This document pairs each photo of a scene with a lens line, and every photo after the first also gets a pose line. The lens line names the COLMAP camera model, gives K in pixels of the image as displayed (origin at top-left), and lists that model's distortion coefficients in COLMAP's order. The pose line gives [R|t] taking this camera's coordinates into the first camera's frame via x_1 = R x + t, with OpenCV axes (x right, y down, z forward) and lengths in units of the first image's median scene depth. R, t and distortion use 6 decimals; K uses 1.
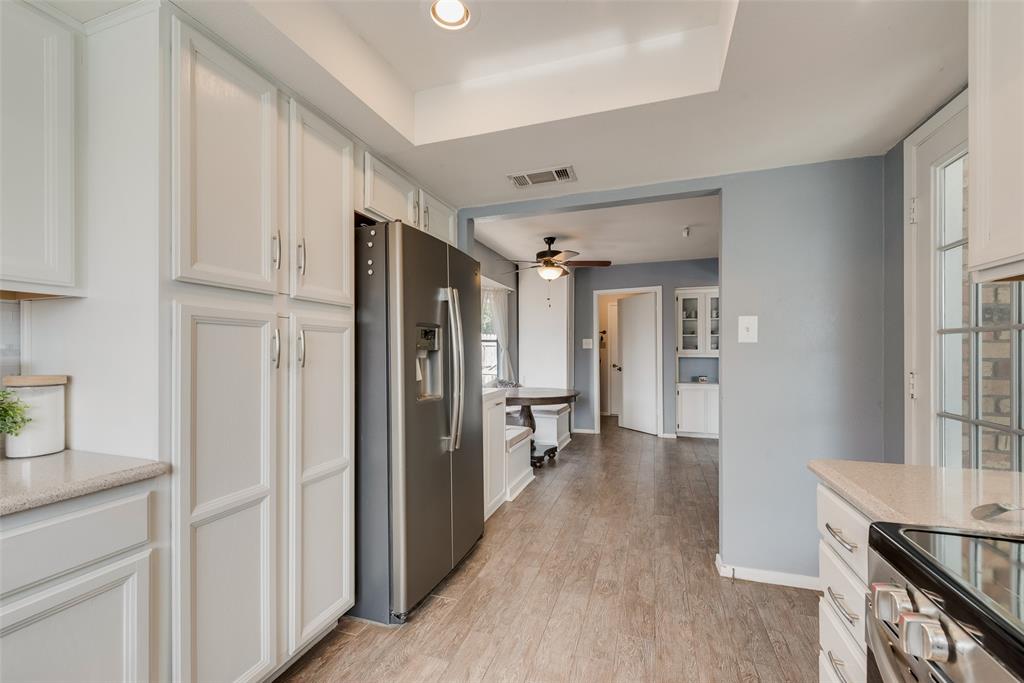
lens RADIAL K [[404.7, 0, 512.7], [0, 404.7, 351.0], [0, 0, 1]] dist [0.011061, -0.002159]
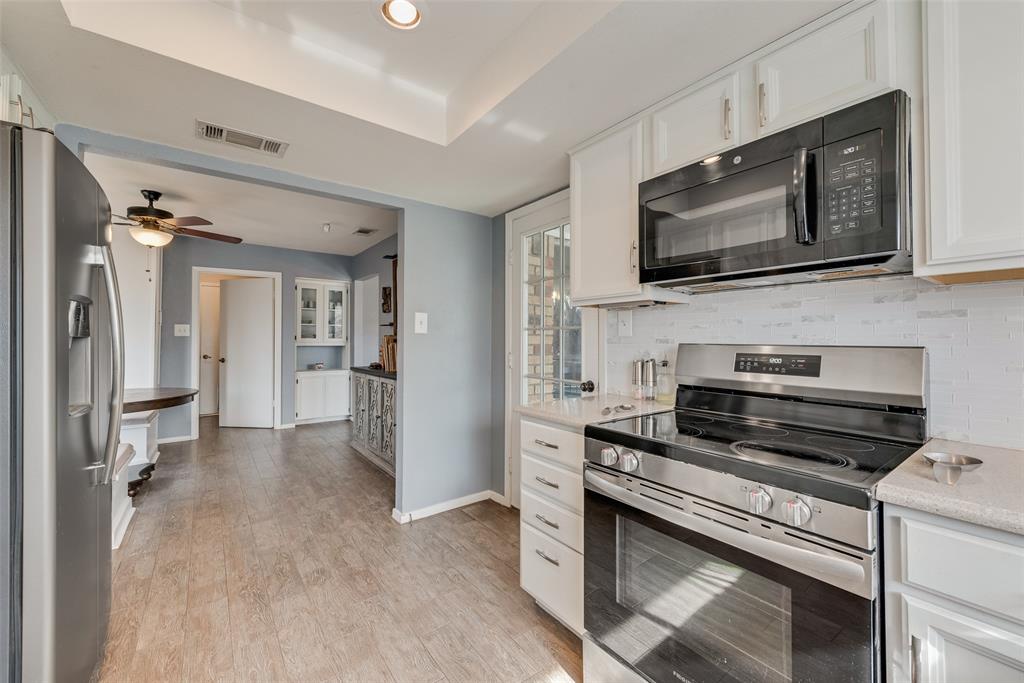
lens RADIAL K [[404.7, 0, 489.1], [0, 404.7, 333.6], [0, 0, 1]] dist [0.011061, -0.002159]
pose [[0.592261, 0.015871, 0.805590, -0.255830], [-0.003533, 0.999848, -0.017101, 0.001153], [-0.805738, 0.007282, 0.592227, 0.049654]]
